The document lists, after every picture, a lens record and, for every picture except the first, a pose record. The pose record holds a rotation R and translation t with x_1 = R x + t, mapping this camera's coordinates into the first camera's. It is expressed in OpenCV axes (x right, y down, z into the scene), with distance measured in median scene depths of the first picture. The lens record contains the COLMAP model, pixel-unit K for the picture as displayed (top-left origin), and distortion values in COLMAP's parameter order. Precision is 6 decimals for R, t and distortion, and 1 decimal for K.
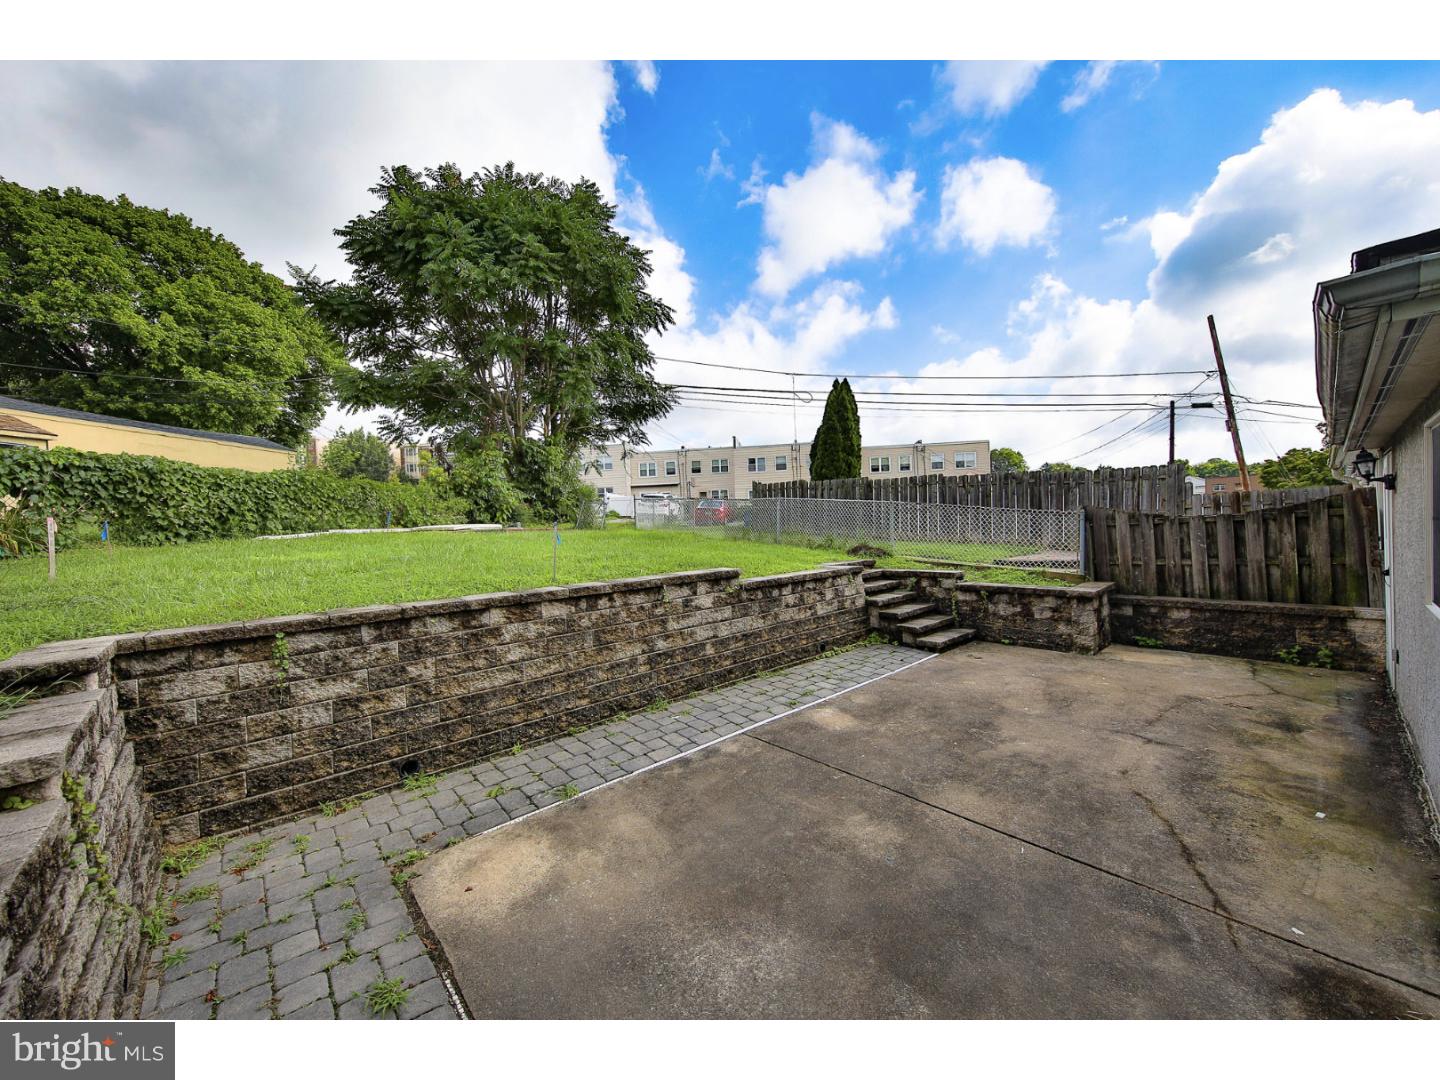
lens RADIAL K [[515.6, 0, 723.2], [0, 515.6, 535.2], [0, 0, 1]] dist [0.000244, -0.000193]
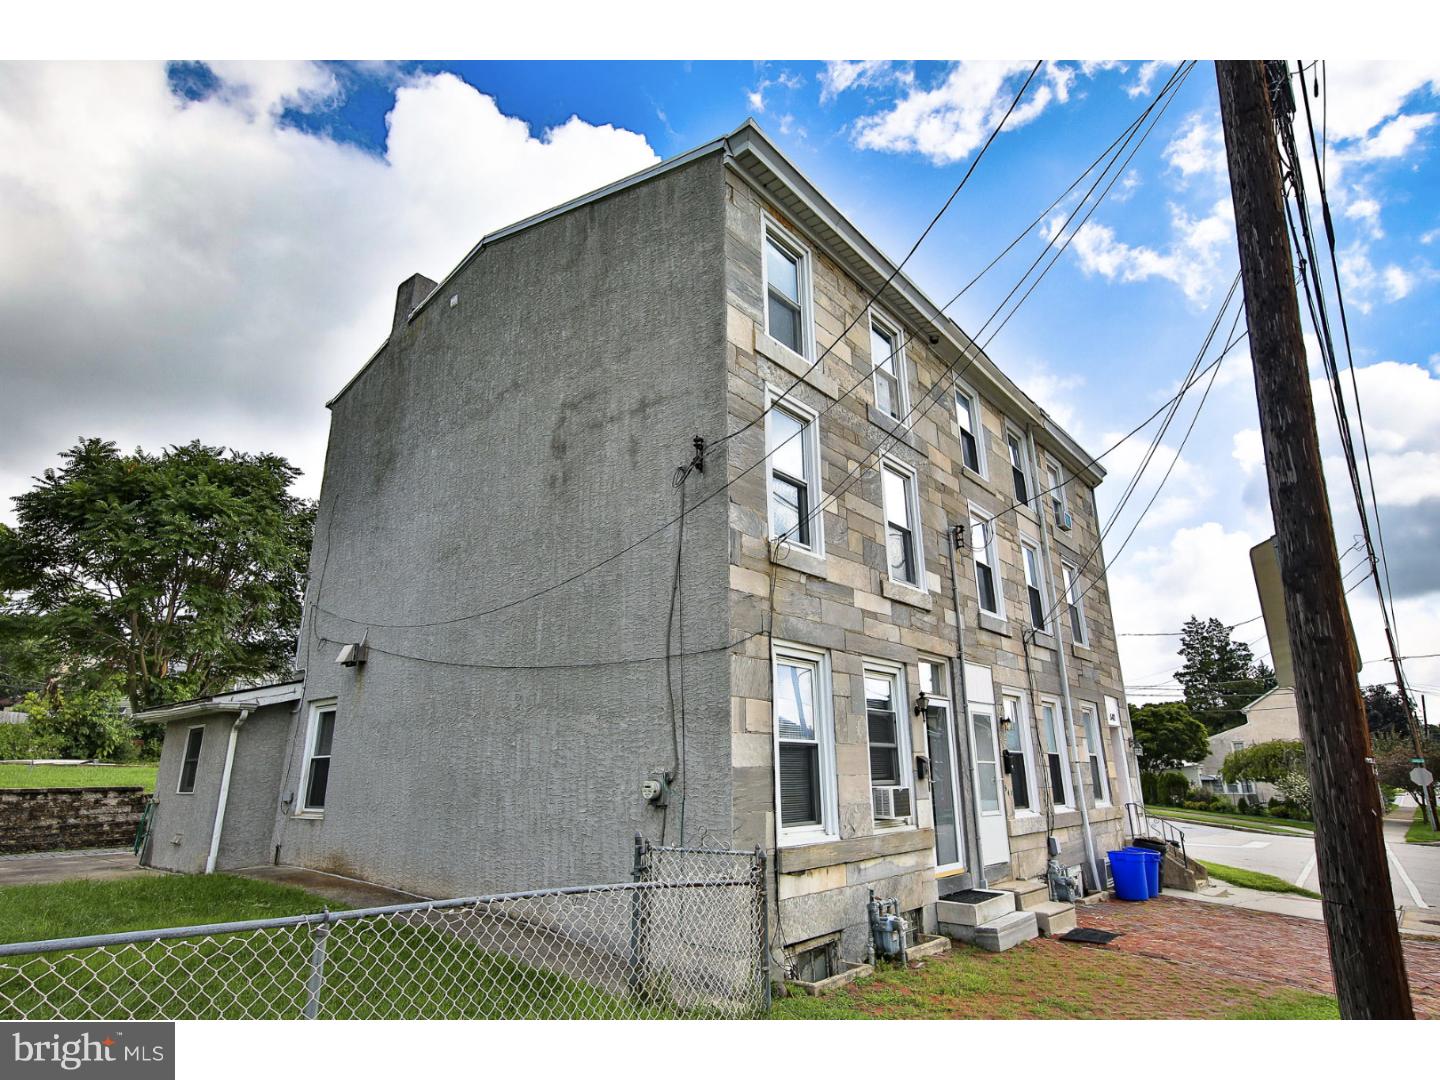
lens RADIAL K [[777.3, 0, 709.9], [0, 777.3, 535.1], [0, 0, 1]] dist [0.006690, -0.001432]
pose [[0.993802, 0.052019, 0.098238, 1.974385], [-0.018992, 0.950211, -0.311029, 0.045794], [-0.109527, 0.307236, 0.945309, -2.491643]]
